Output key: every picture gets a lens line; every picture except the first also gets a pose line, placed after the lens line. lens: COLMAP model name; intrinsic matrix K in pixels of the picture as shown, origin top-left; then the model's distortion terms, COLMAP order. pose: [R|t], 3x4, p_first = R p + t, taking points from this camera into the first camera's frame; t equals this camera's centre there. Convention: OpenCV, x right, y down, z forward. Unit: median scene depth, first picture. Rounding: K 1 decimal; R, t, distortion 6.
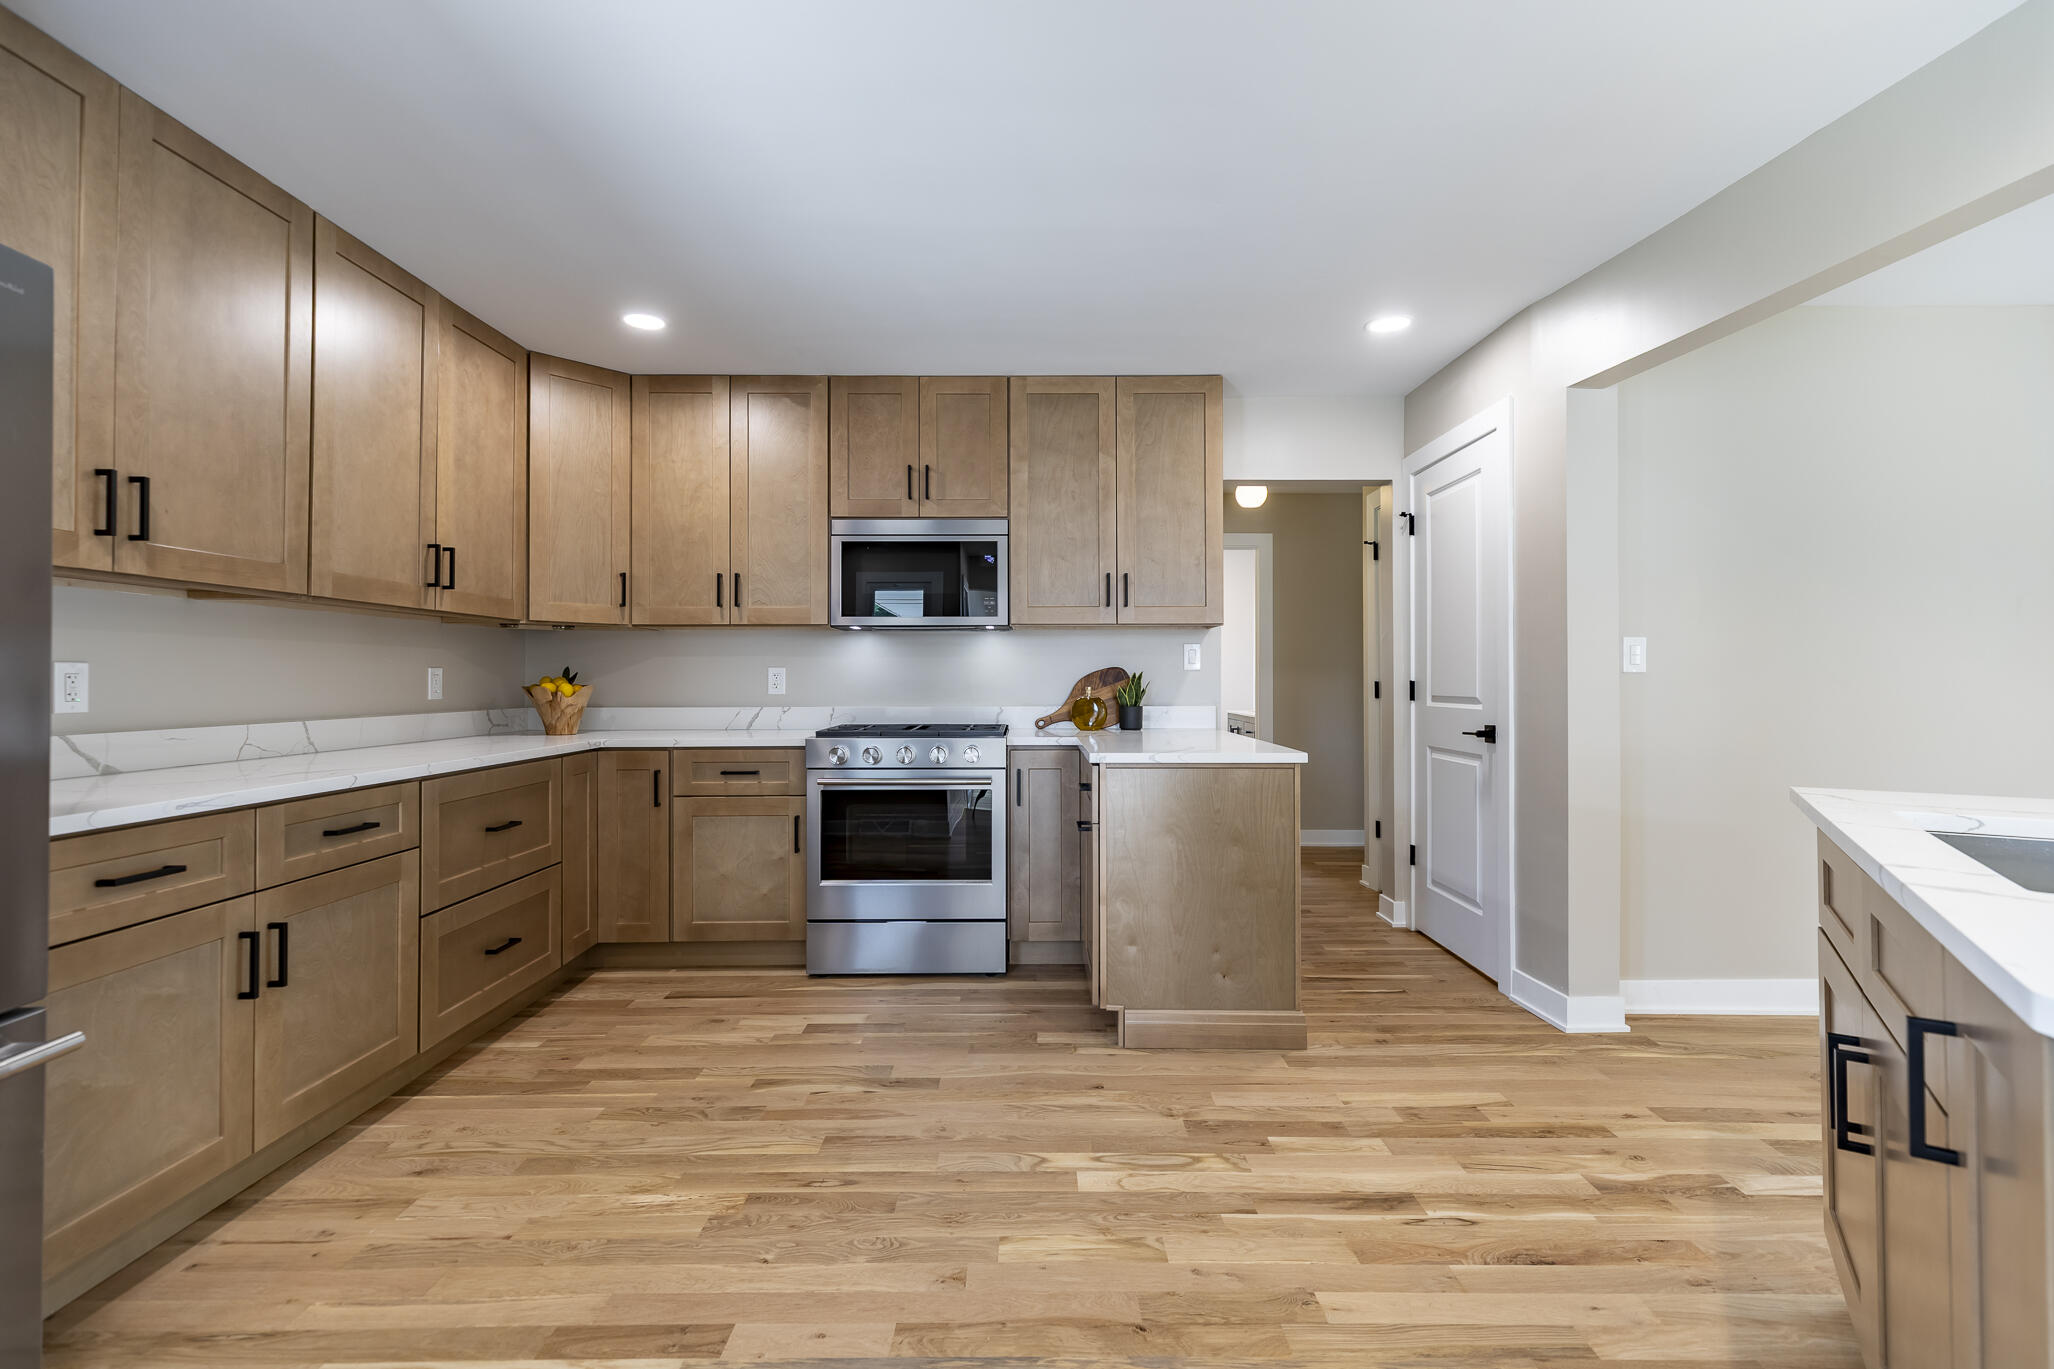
lens RADIAL K [[918.7, 0, 1031.5], [0, 918.7, 671.3], [0, 0, 1]] dist [0.008901, -0.002981]
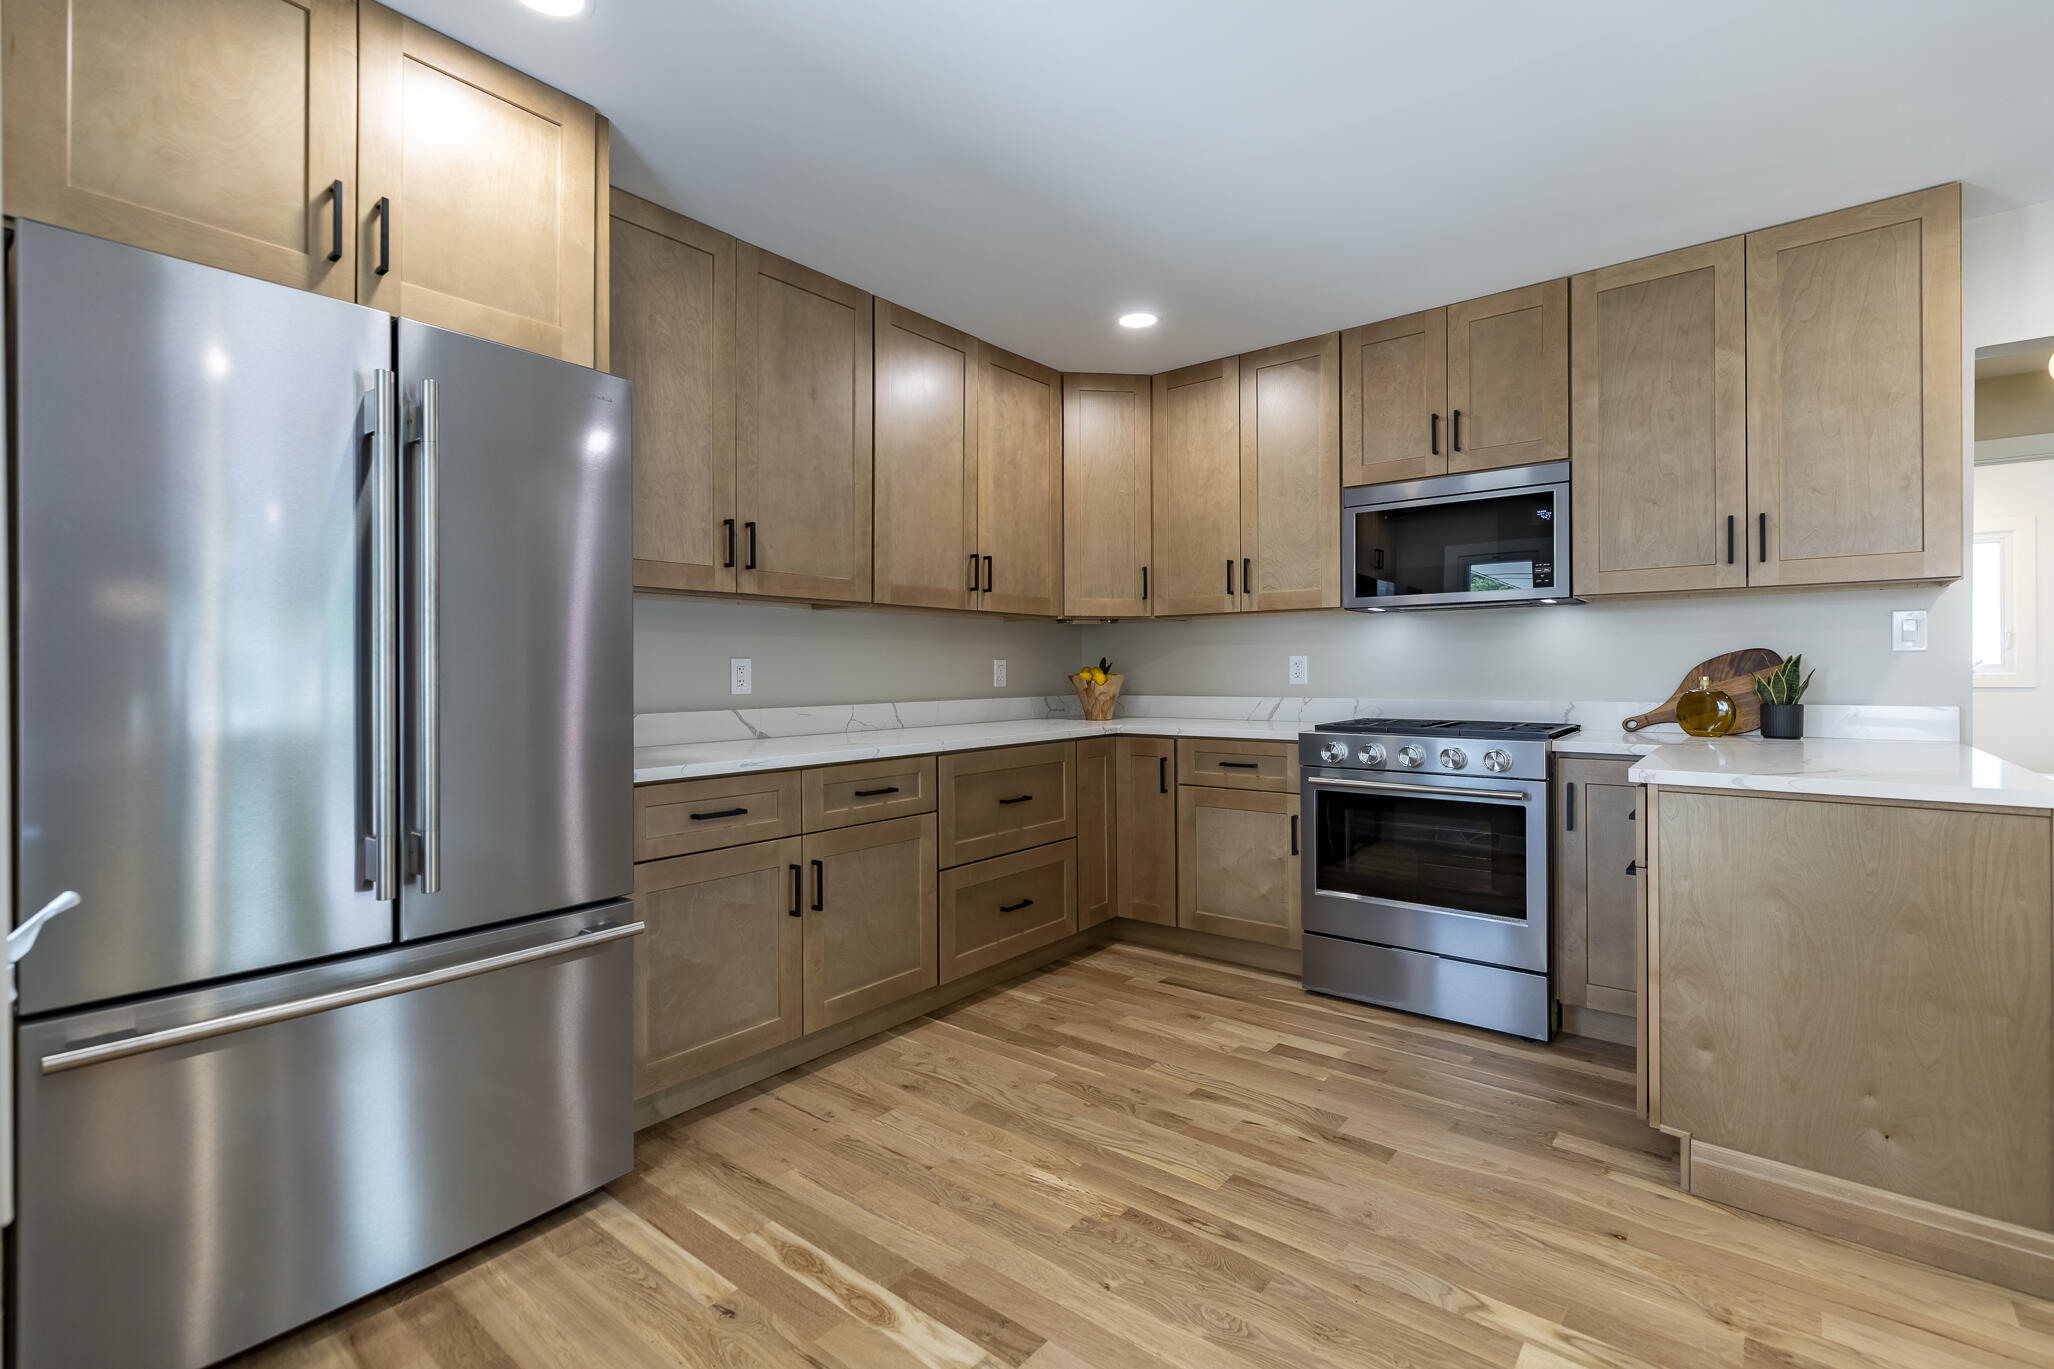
lens RADIAL K [[918.7, 0, 1032.1], [0, 918.7, 670.8], [0, 0, 1]] dist [0.008901, -0.002981]
pose [[0.775869, -0.003039, -0.630886, 0.115910], [0.009997, 0.999922, 0.007477, 0.001815], [0.630815, -0.012108, 0.775839, 0.108076]]
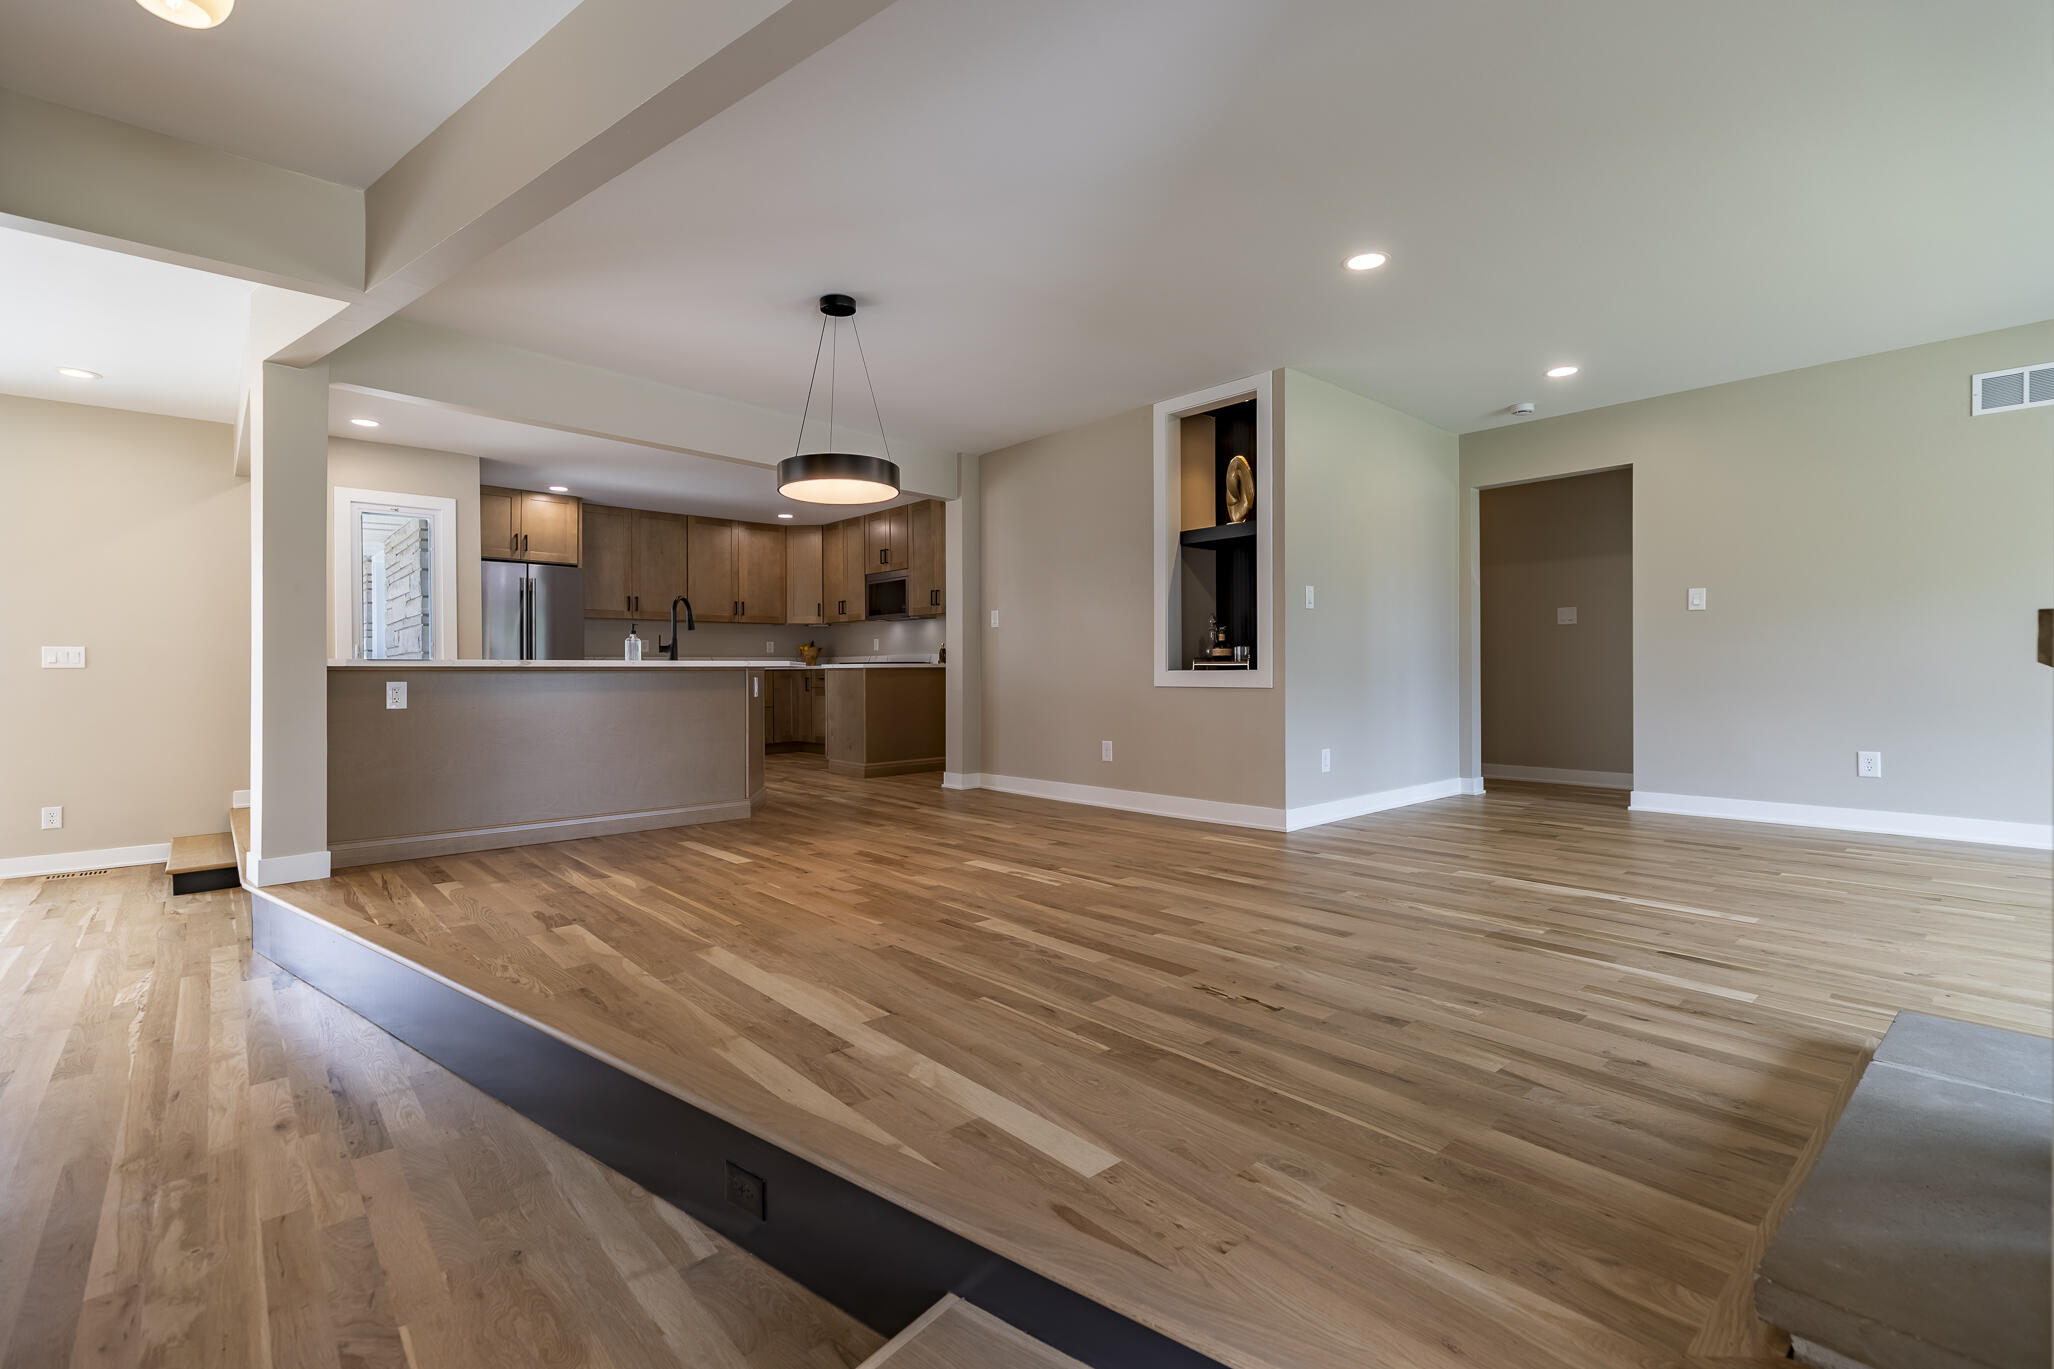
lens RADIAL K [[918.7, 0, 1027.8], [0, 918.7, 666.0], [0, 0, 1]] dist [0.008901, -0.002981]
pose [[0.660746, -0.006443, -0.750582, 1.877231], [0.011449, 0.999933, 0.001496, 0.071613], [0.750522, -0.009582, 0.660775, -0.262573]]
